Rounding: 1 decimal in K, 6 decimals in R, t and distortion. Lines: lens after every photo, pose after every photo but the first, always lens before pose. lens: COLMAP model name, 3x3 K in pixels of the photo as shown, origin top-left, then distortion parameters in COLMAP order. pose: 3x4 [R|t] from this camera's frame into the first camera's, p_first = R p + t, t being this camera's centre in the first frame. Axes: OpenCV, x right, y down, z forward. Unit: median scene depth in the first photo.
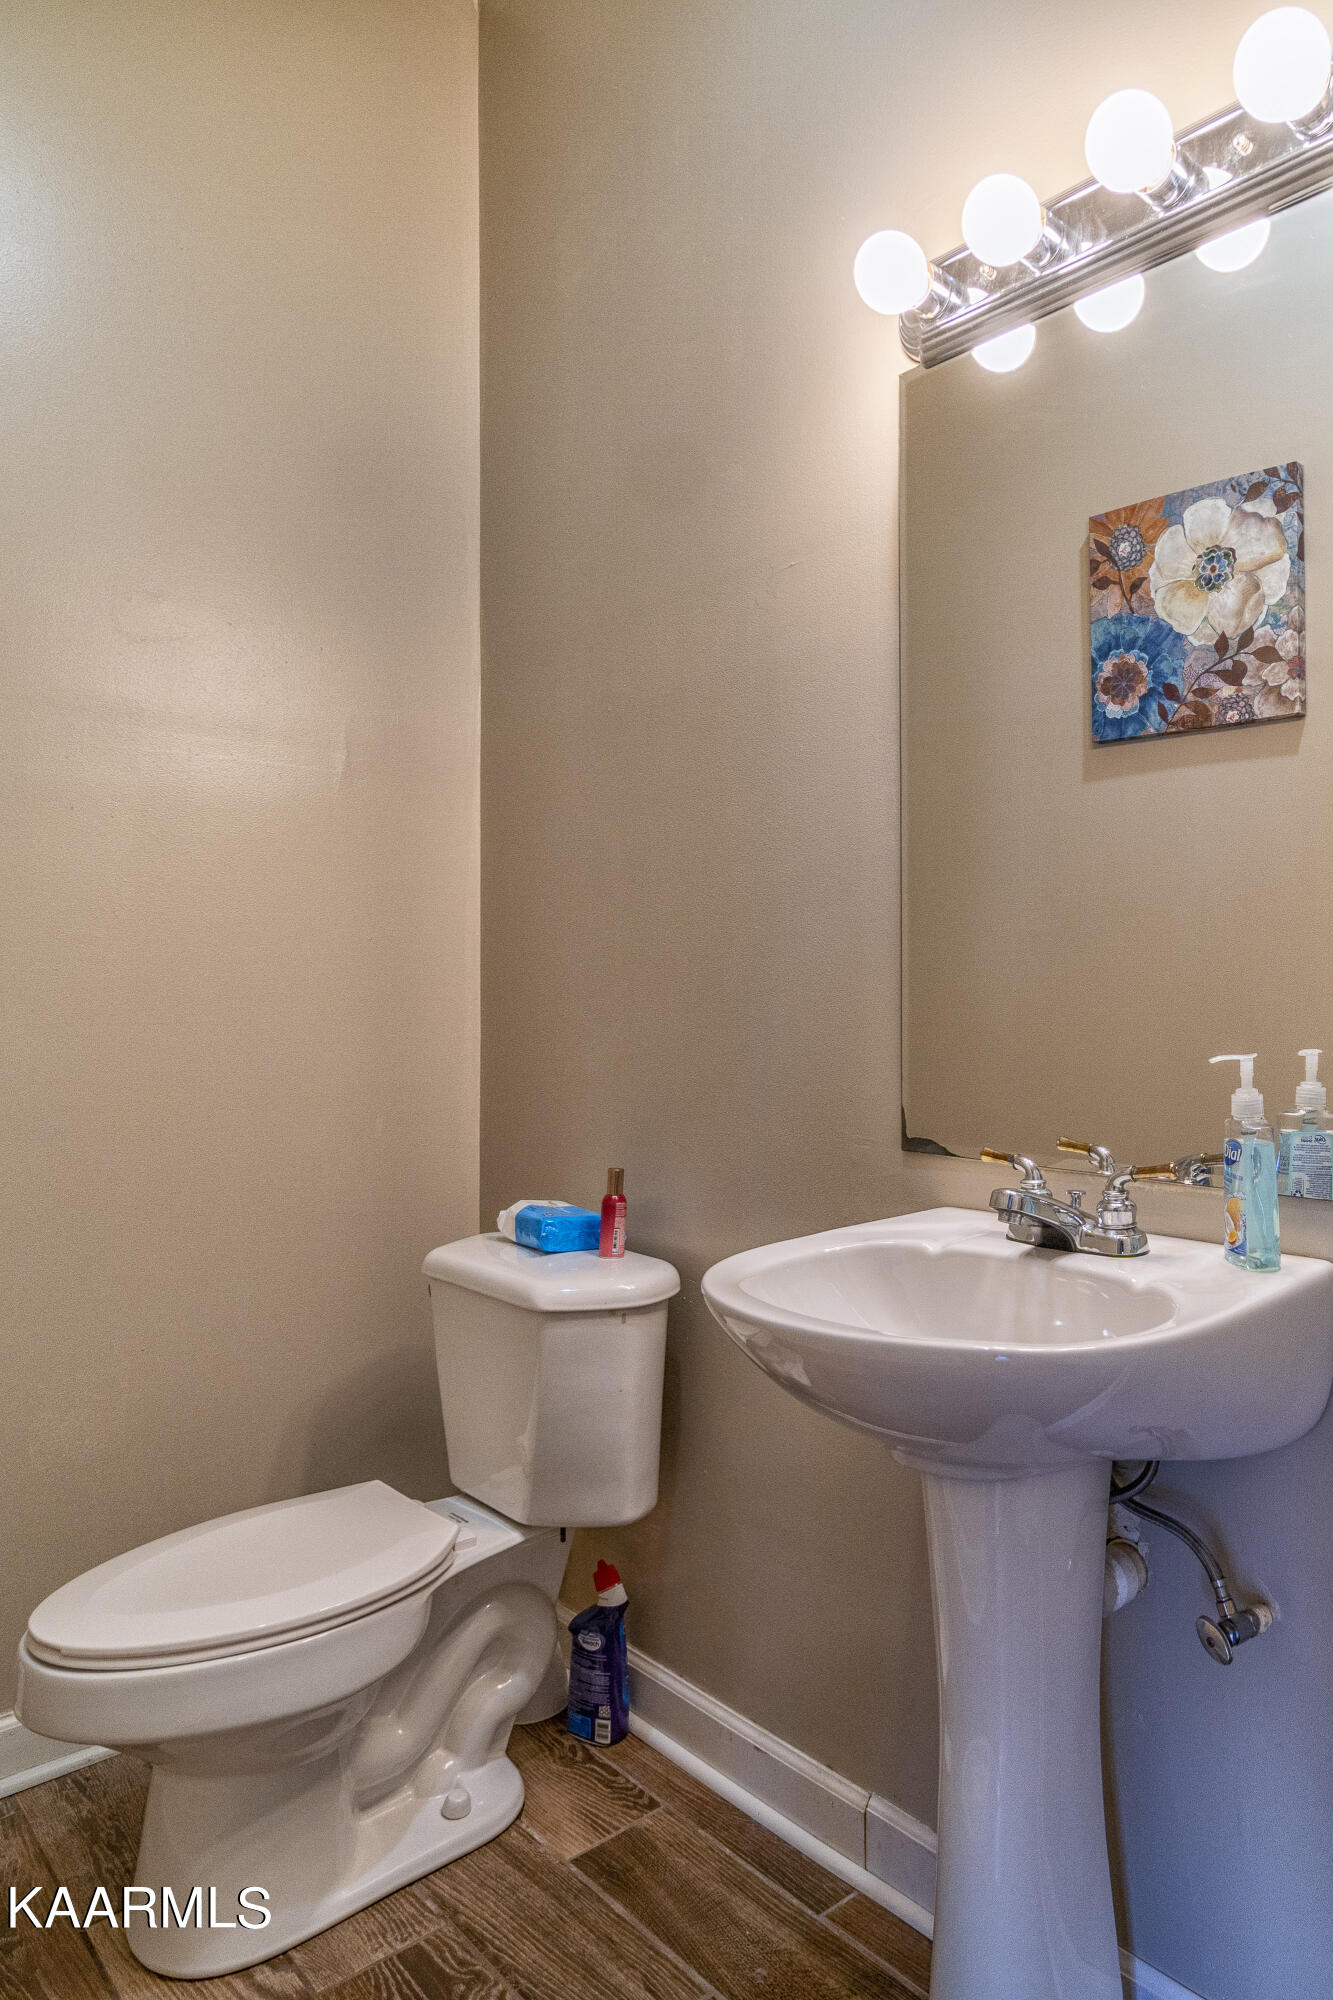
lens RADIAL K [[1304.6, 0, 667.1], [0, 1304.6, 1022.9], [0, 0, 1]] dist [-0.001323, -0.001413]
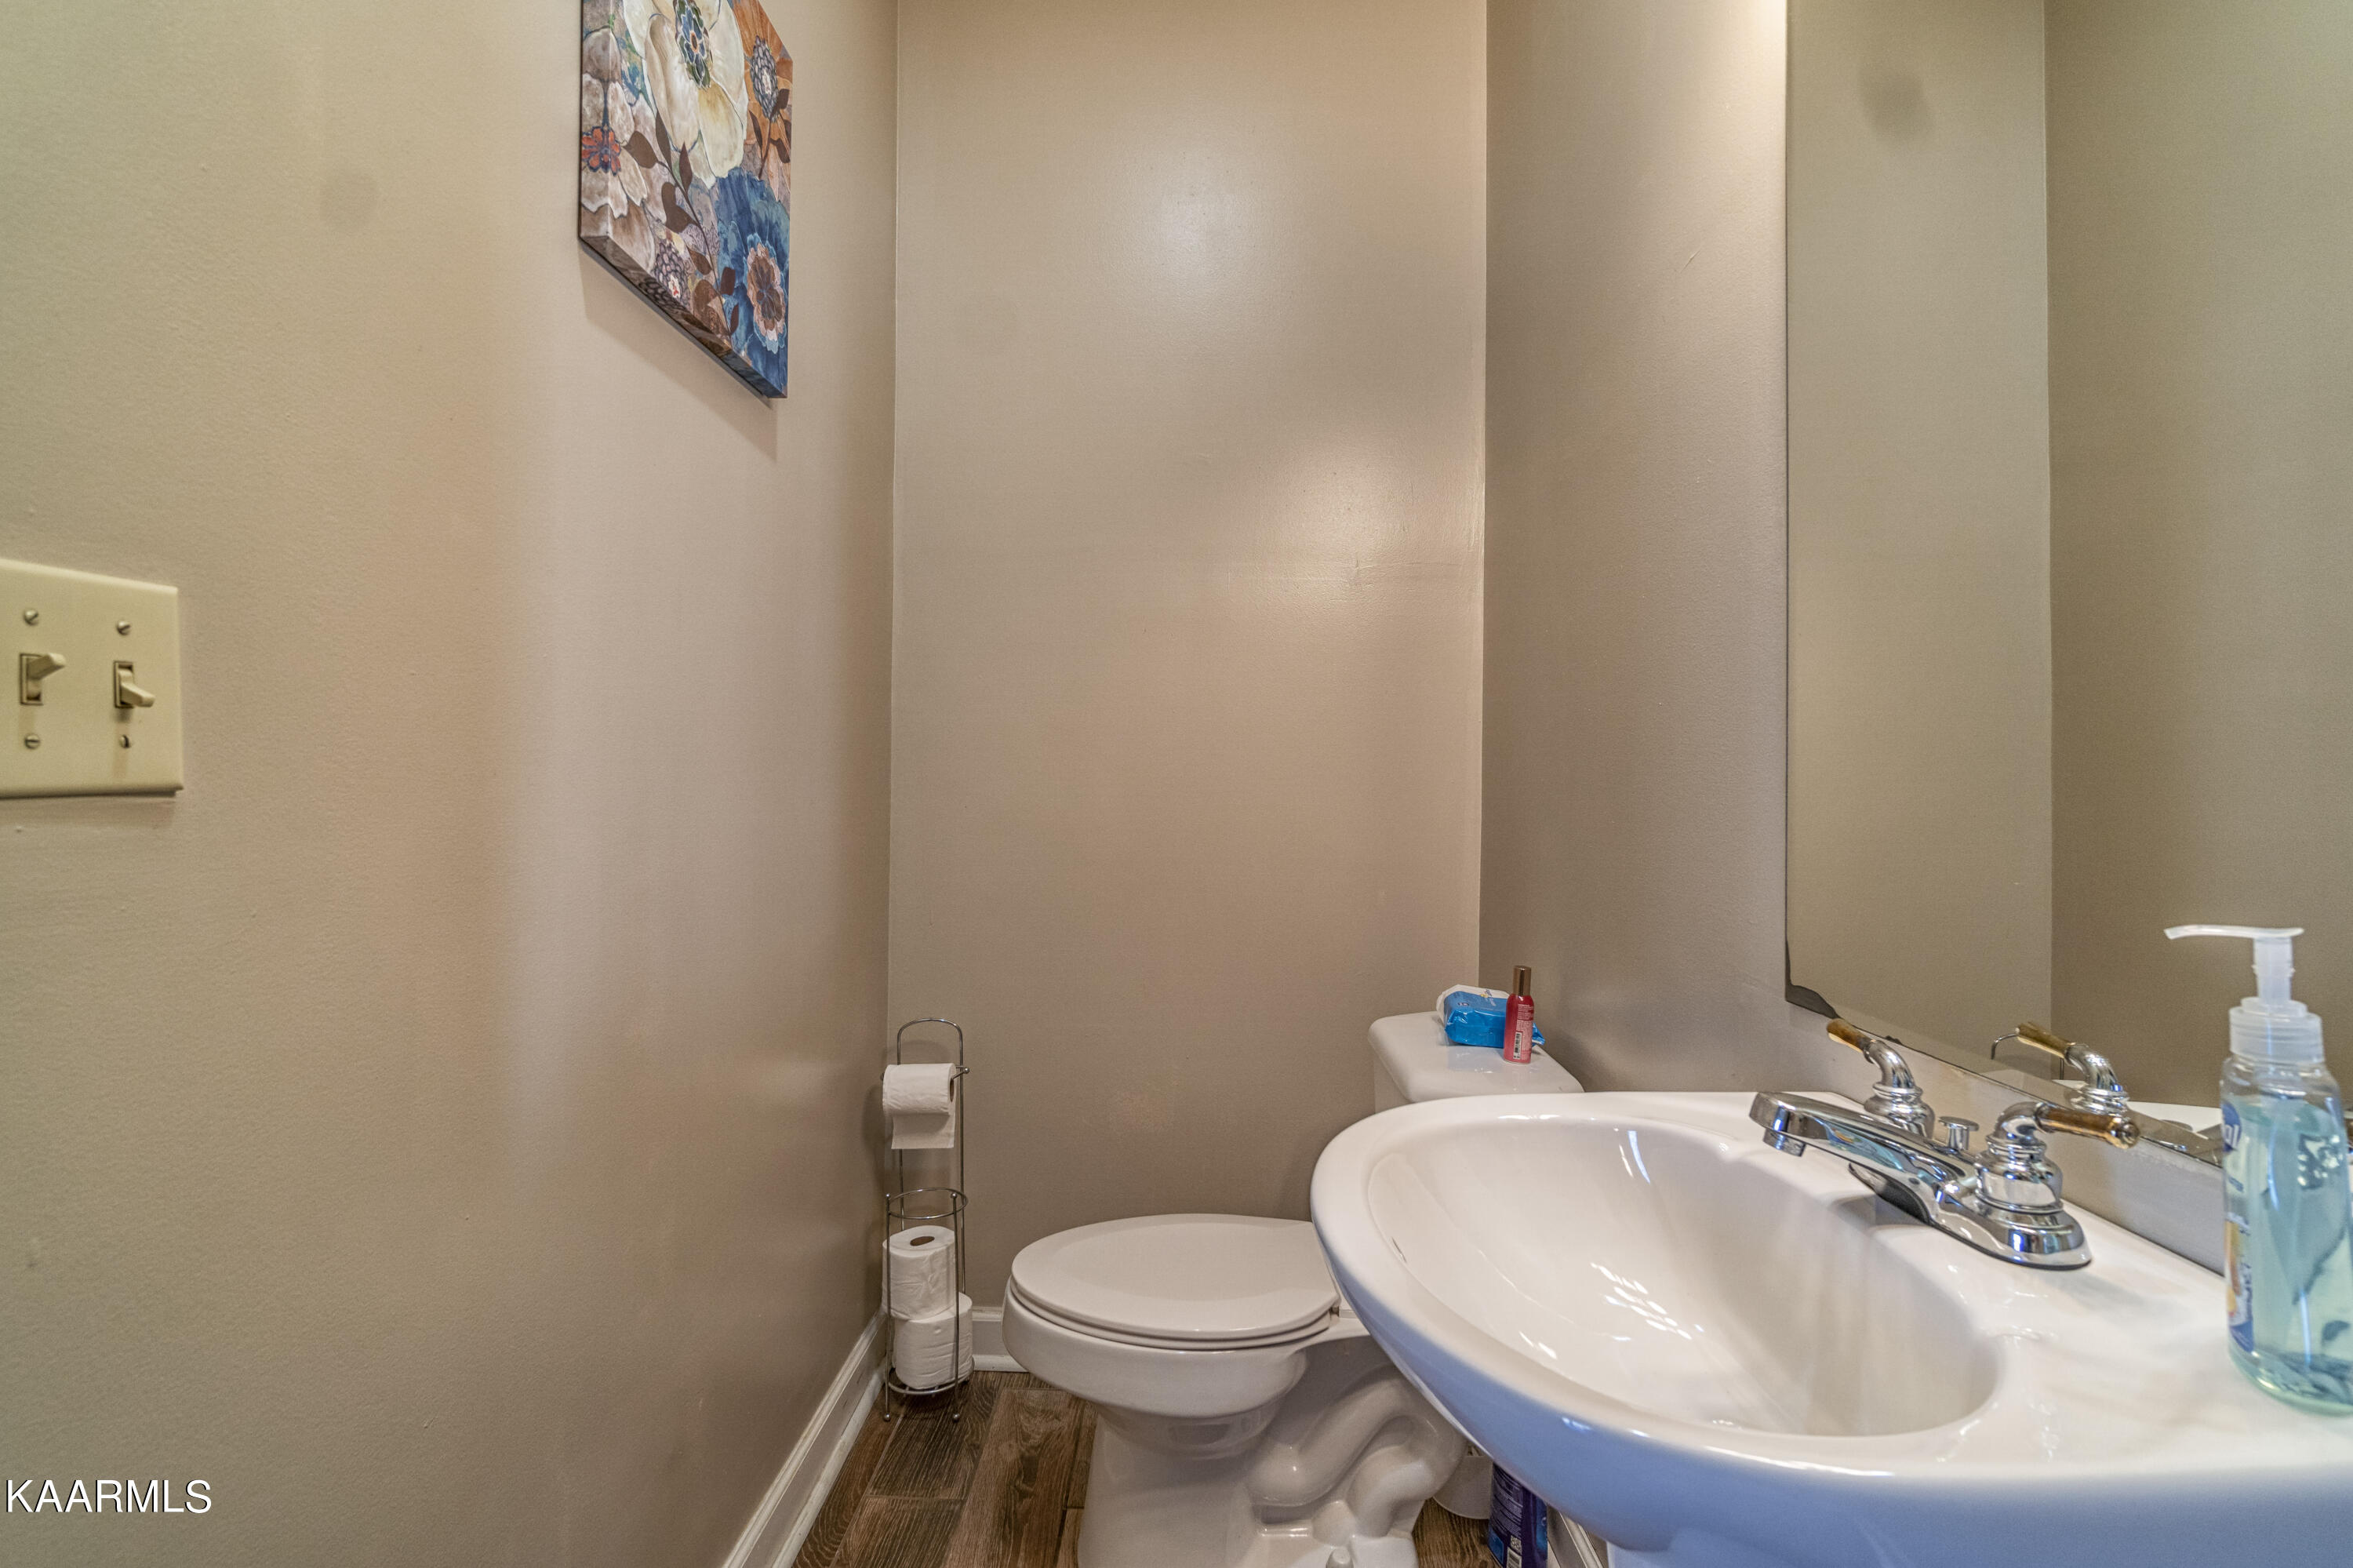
lens RADIAL K [[1013.8, 0, 1179.3], [0, 1013.8, 781.5], [0, 0, 1]] dist [-0.003768, -0.000477]
pose [[0.749996, 0.021569, -0.661090, 0.266421], [-0.030636, 0.999528, -0.002146, -0.011393], [0.660732, 0.021863, 0.750303, 0.316417]]
